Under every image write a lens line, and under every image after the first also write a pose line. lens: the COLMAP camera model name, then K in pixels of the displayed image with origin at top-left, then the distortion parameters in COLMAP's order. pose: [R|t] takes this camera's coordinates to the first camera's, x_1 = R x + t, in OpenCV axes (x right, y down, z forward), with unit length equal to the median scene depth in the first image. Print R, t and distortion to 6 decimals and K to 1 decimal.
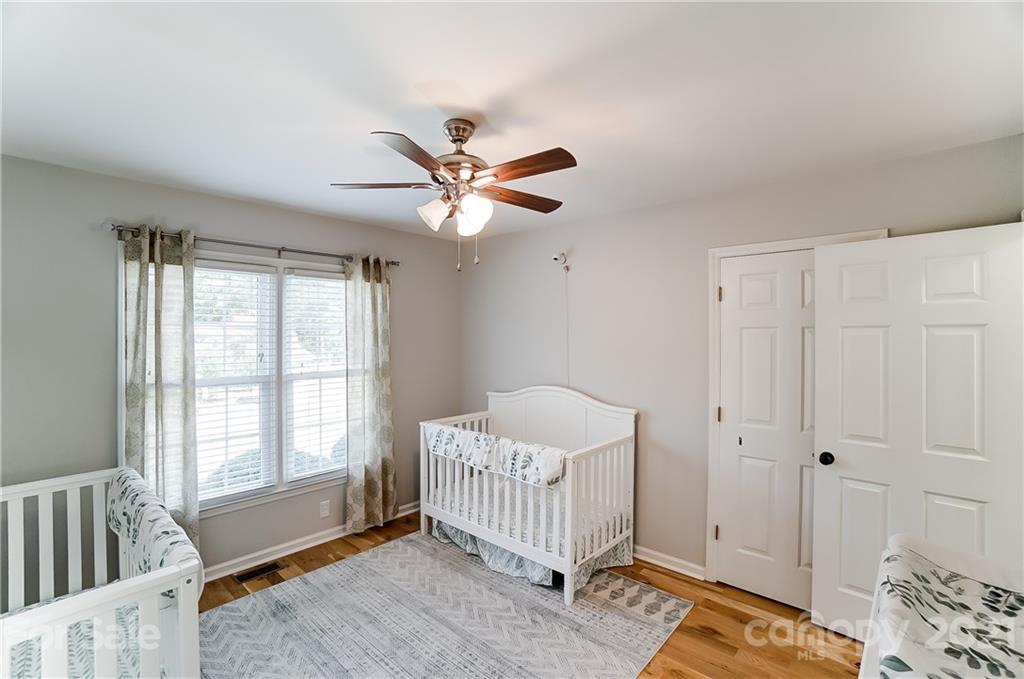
lens RADIAL K [[452.0, 0, 508.1], [0, 452.0, 336.2], [0, 0, 1]] dist [-0.065817, 0.021433]
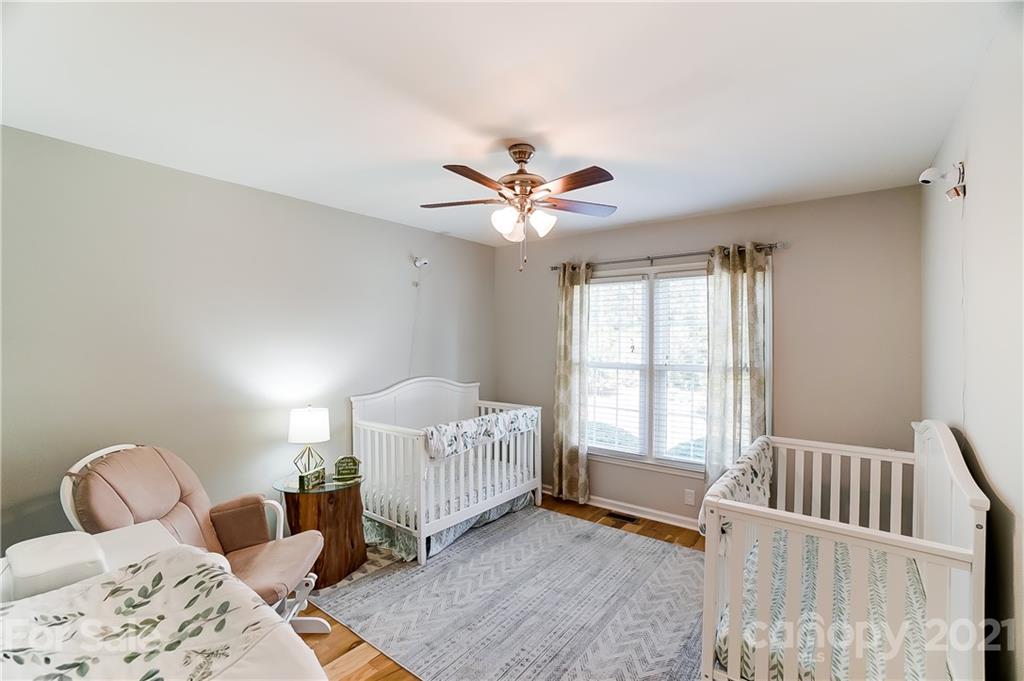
lens RADIAL K [[452.0, 0, 508.1], [0, 452.0, 337.2], [0, 0, 1]] dist [-0.065817, 0.021433]
pose [[0.075173, -0.000652, -0.997170, 0.662618], [-0.012428, 0.999922, -0.001591, 0.020932], [0.997093, 0.012512, 0.075159, 0.539283]]
